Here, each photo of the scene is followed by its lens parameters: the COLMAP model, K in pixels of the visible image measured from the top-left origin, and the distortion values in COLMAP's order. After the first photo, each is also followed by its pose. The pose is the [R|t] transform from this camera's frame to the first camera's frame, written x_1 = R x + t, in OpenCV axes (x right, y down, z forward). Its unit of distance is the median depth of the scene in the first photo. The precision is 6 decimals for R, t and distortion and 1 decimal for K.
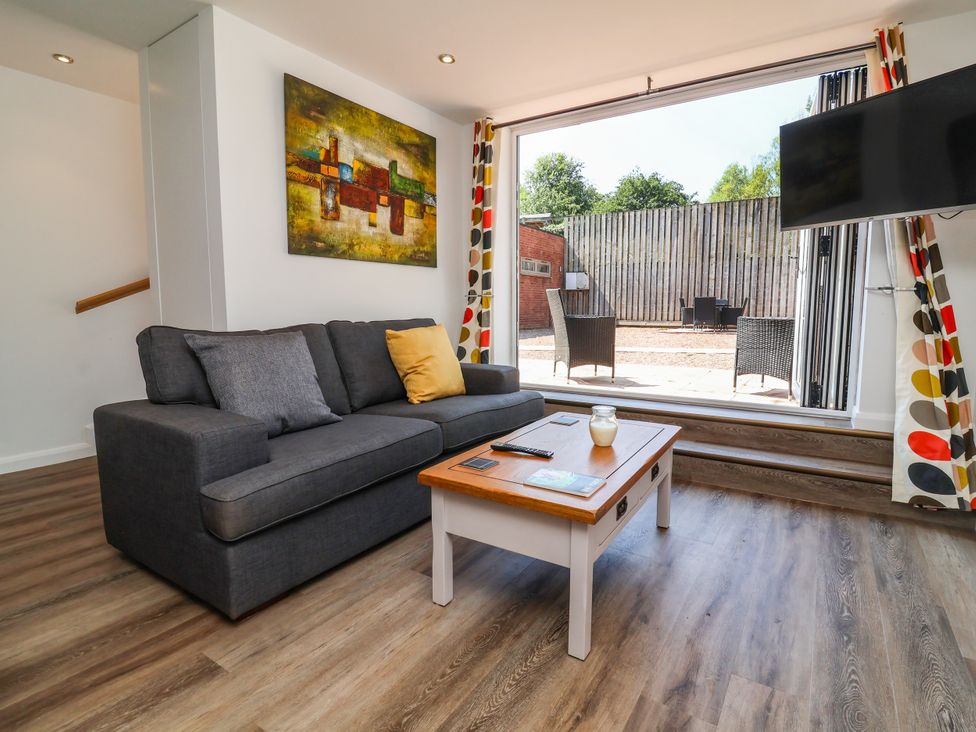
lens RADIAL K [[514.1, 0, 487.8], [0, 514.1, 359.7], [0, 0, 1]] dist [-0.005023, -0.001736]
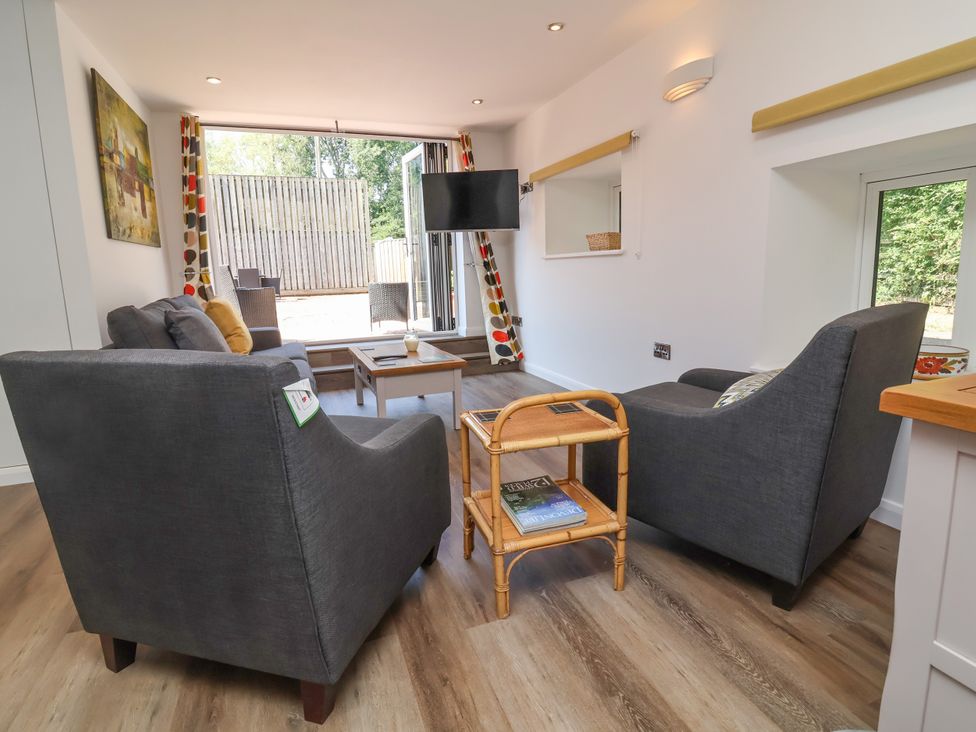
lens RADIAL K [[514.1, 0, 488.1], [0, 514.1, 362.9], [0, 0, 1]] dist [-0.005023, -0.001736]
pose [[0.611597, -0.161042, 0.774606, -0.673663], [0.111721, 0.986833, 0.116954, 0.012167], [-0.783242, 0.015011, 0.621536, -0.246181]]
